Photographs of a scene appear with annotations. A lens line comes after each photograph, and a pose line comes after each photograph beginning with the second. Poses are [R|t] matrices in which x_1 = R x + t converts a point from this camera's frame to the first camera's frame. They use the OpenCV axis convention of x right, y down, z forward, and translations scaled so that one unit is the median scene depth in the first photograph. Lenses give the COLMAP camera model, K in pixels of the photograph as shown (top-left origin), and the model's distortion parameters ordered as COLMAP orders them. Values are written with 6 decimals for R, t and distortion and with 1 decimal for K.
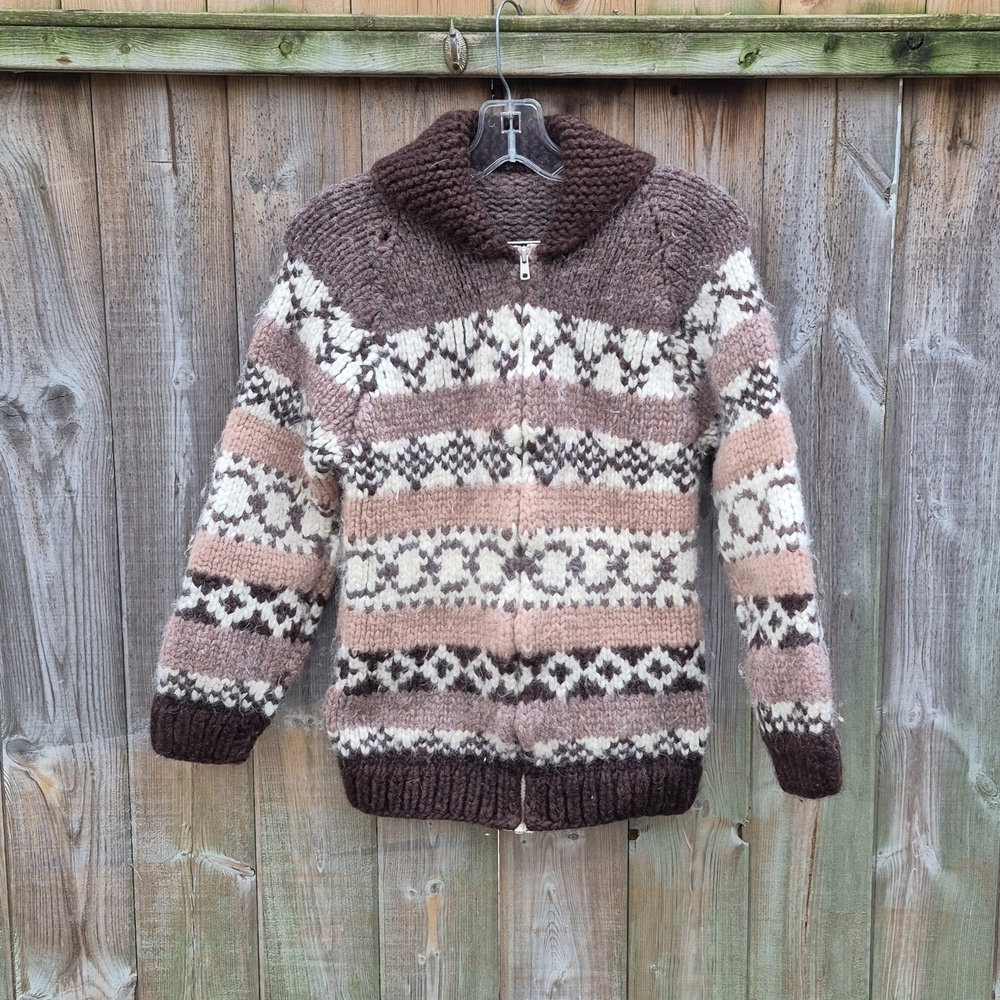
lens RADIAL K [[1520.6, 0, 516.0], [0, 1520.6, 503.3], [0, 0, 1]] dist [0.083697, 0.000000]
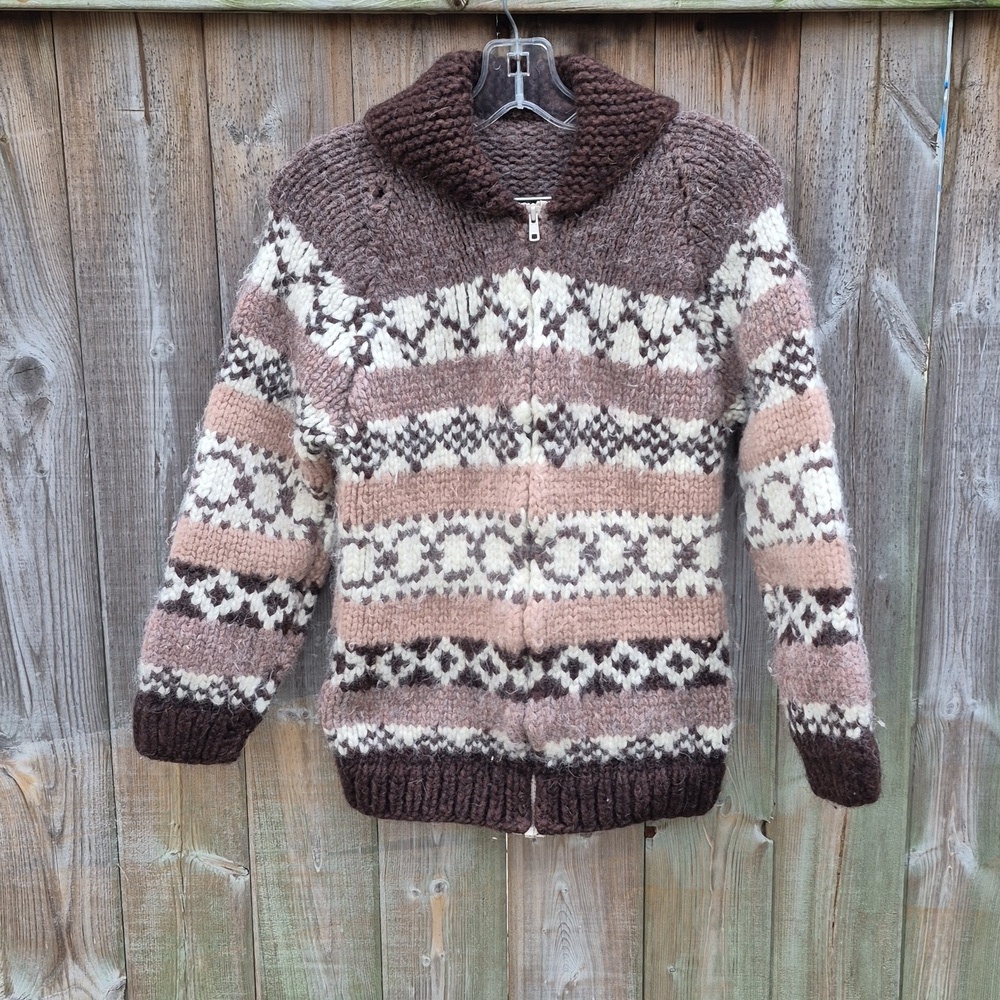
lens RADIAL K [[1520.6, 0, 504.2], [0, 1520.6, 521.7], [0, 0, 1]] dist [0.083697, 0.000000]
pose [[0.999972, -0.004212, -0.006240, -0.006926], [0.004581, 0.998174, 0.060230, -0.033798], [0.005975, -0.060257, 0.998165, 0.080731]]
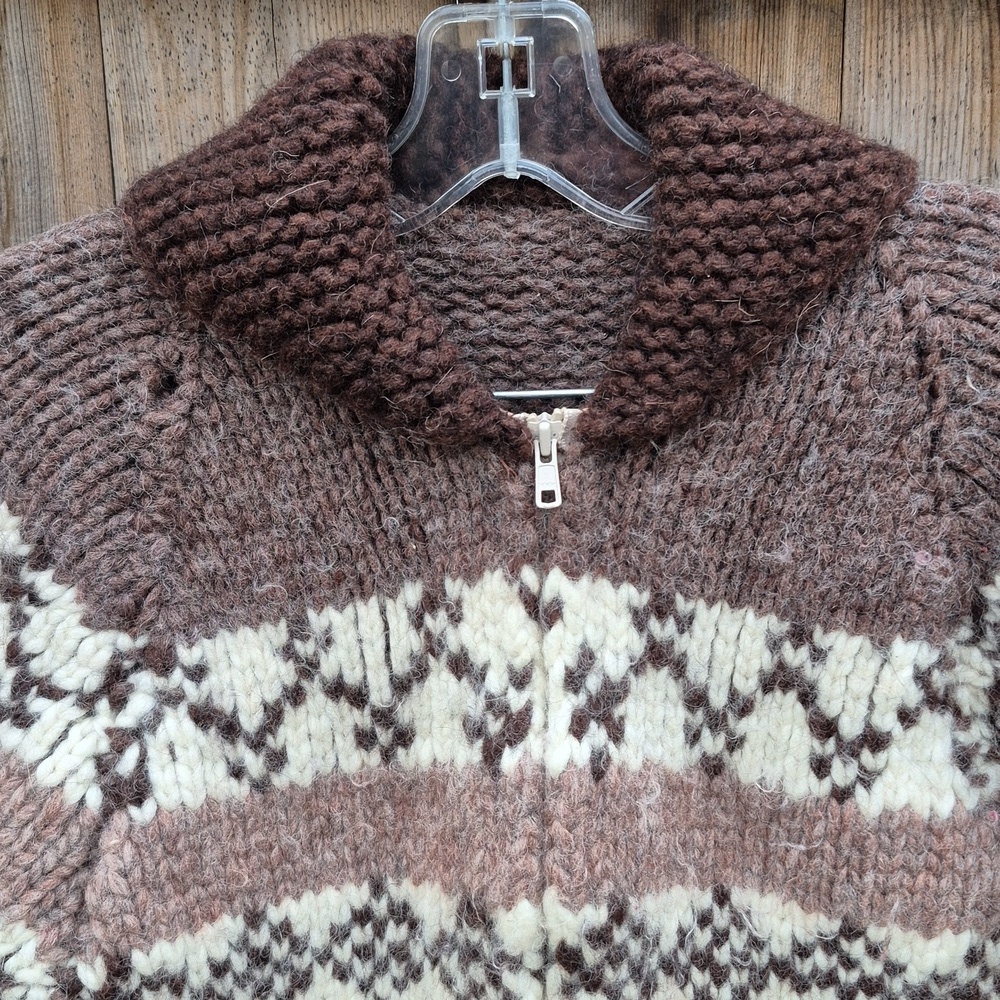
lens RADIAL K [[1520.6, 0, 499.3], [0, 1520.6, 477.3], [0, 0, 1]] dist [0.083697, 0.000000]
pose [[0.999679, -0.007356, -0.024228, 0.003002], [0.008362, 0.999096, 0.041687, -0.165188], [0.023899, -0.041876, 0.998837, 0.626092]]
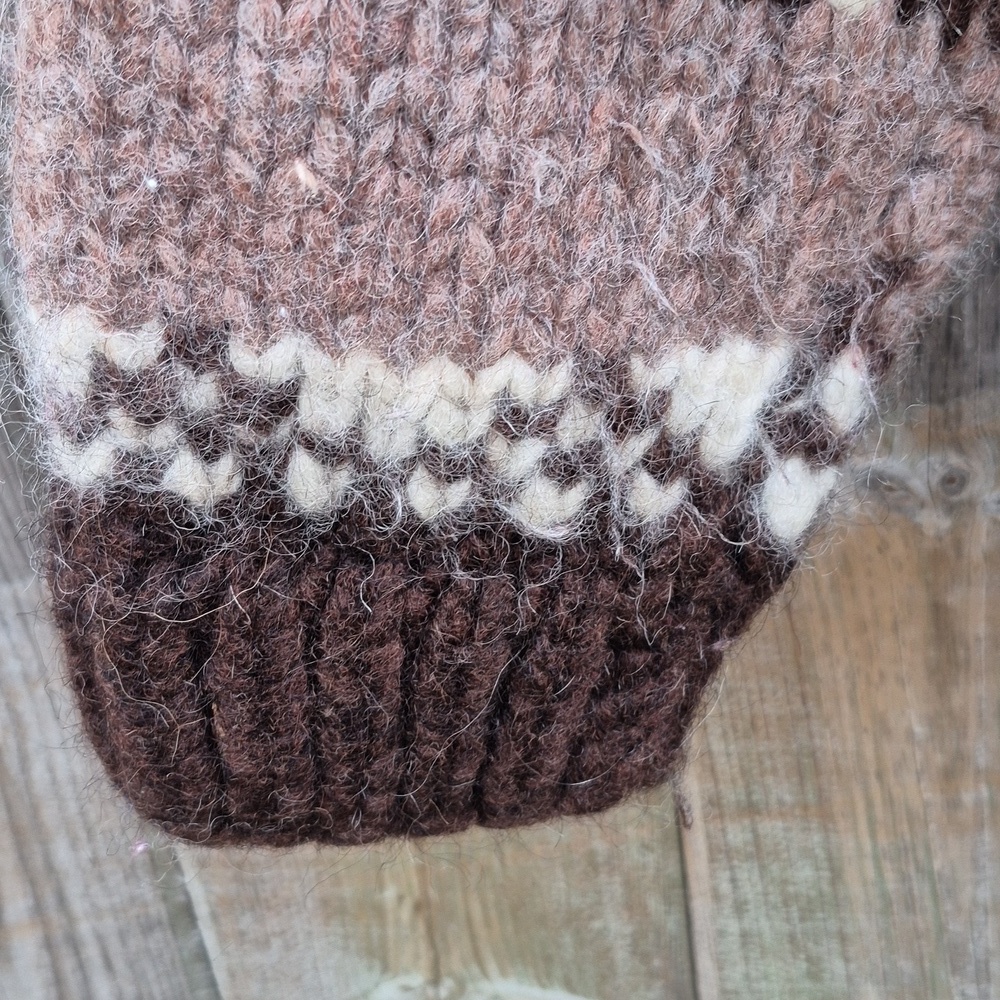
lens RADIAL K [[1520.6, 0, 504.6], [0, 1520.6, 495.3], [0, 0, 1]] dist [0.083697, 0.000000]
pose [[0.982117, -0.039171, -0.184149, -0.167678], [0.098106, 0.941301, 0.322998, 0.083240], [0.160688, -0.335288, 0.928311, 0.880076]]
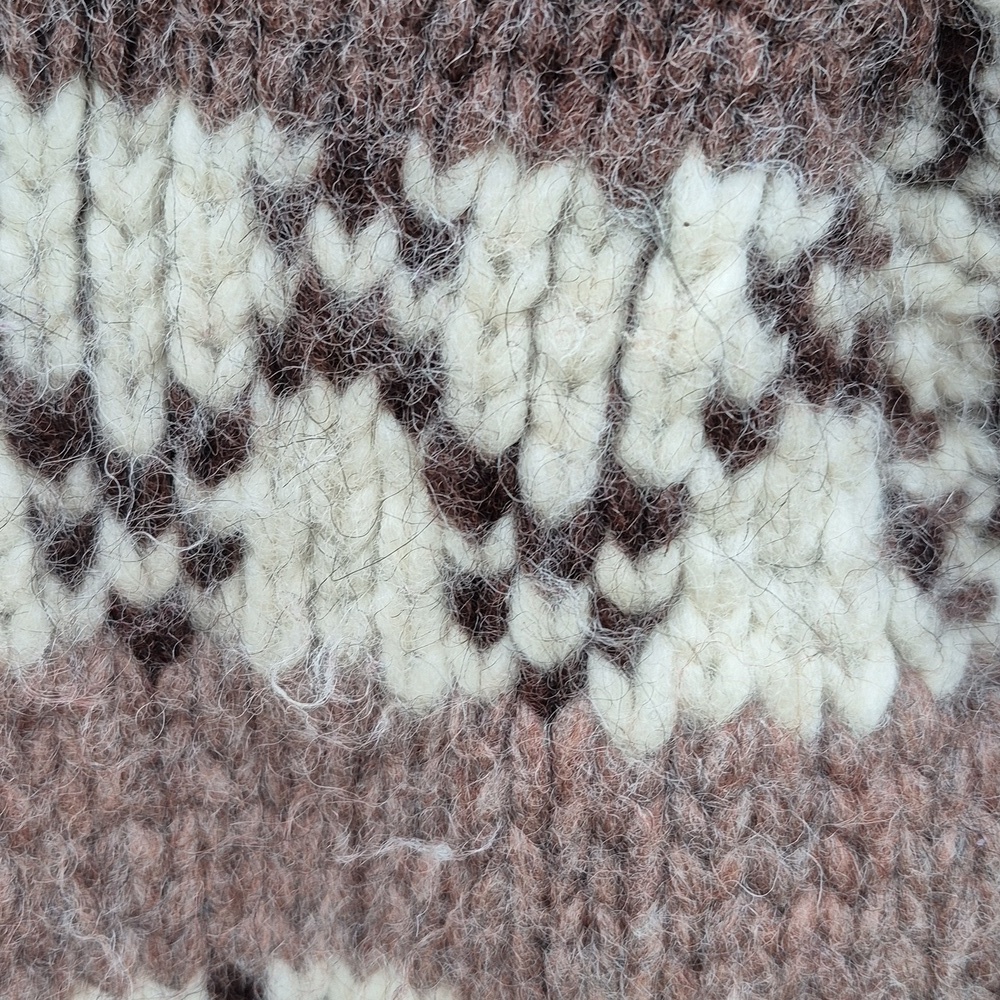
lens RADIAL K [[1520.6, 0, 492.7], [0, 1520.6, 478.9], [0, 0, 1]] dist [0.083697, 0.000000]
pose [[0.996277, -0.084629, 0.016446, 0.070937], [0.079670, 0.976660, 0.199469, -0.112239], [-0.032943, -0.197417, 0.979766, 0.882007]]
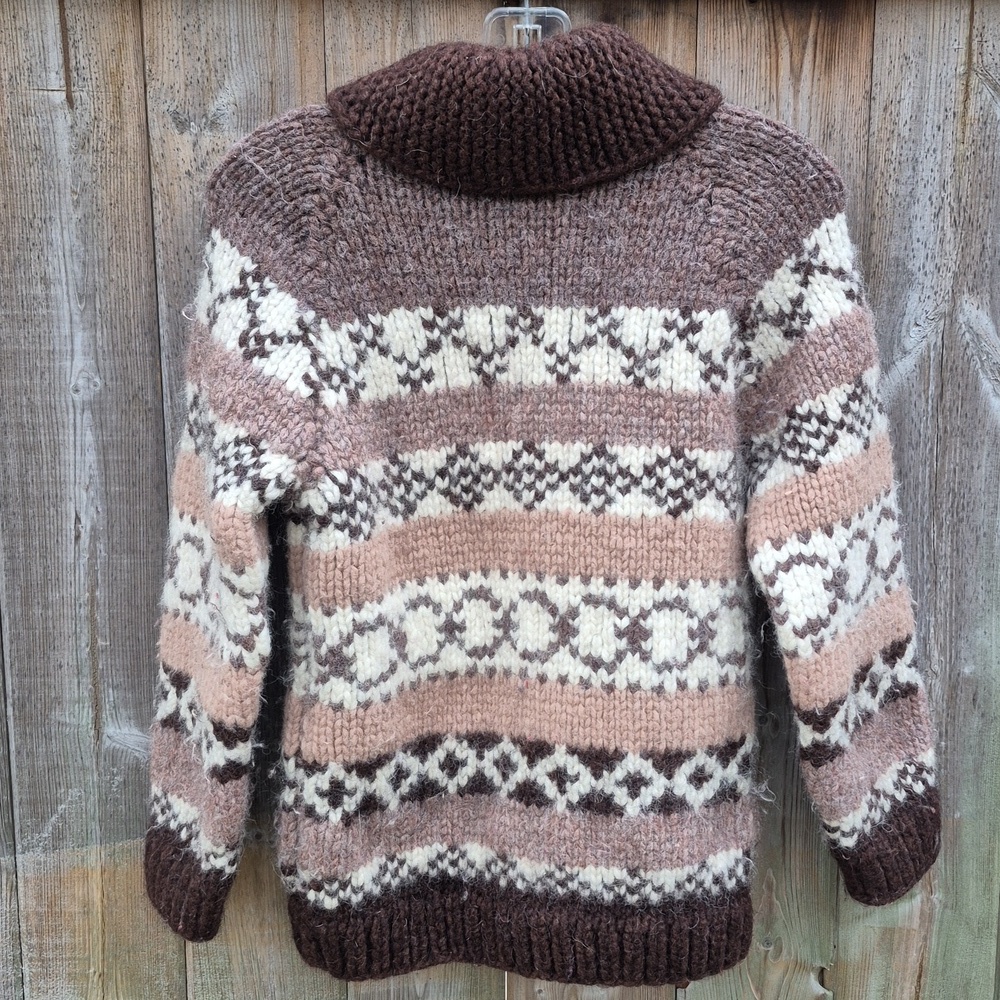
lens RADIAL K [[1520.6, 0, 521.9], [0, 1520.6, 499.7], [0, 0, 1]] dist [0.083697, 0.000000]
pose [[0.999865, 0.002275, 0.016302, -0.018323], [-0.002536, 0.999868, 0.016021, -0.039848], [-0.016263, -0.016060, 0.999739, 0.260694]]
